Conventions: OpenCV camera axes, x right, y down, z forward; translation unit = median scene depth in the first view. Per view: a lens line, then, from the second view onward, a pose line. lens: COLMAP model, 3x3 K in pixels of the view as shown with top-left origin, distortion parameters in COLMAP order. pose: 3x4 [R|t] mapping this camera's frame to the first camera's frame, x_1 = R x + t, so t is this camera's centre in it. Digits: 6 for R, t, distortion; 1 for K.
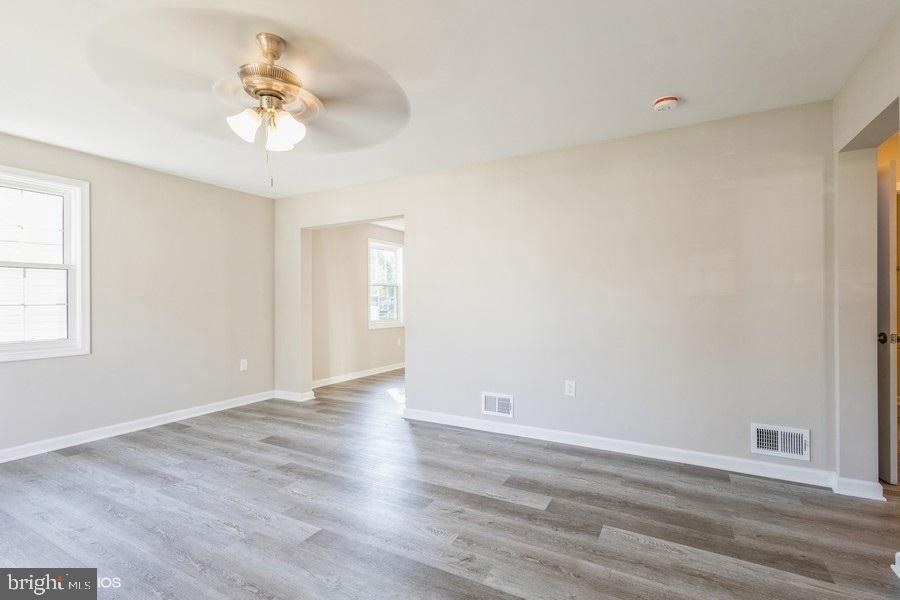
lens RADIAL K [[413.0, 0, 449.5], [0, 413.0, 298.0], [0, 0, 1]] dist [0.004677, -0.000461]
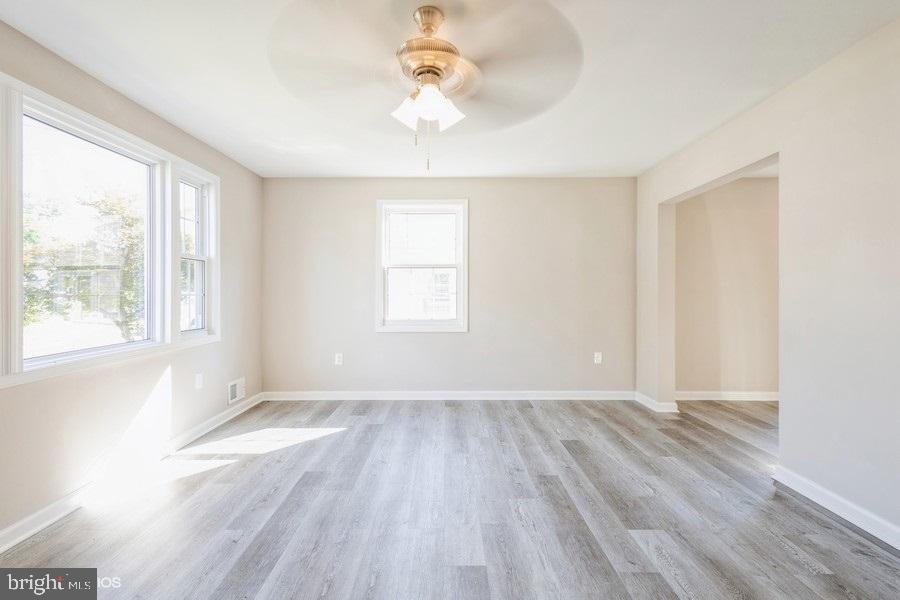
lens RADIAL K [[413.0, 0, 447.6], [0, 413.0, 302.6], [0, 0, 1]] dist [0.004677, -0.000461]
pose [[0.490145, 0.029979, -0.871125, 0.225264], [0.004507, 0.999308, 0.036927, -0.006371], [0.871629, -0.022026, 0.489670, 0.316601]]
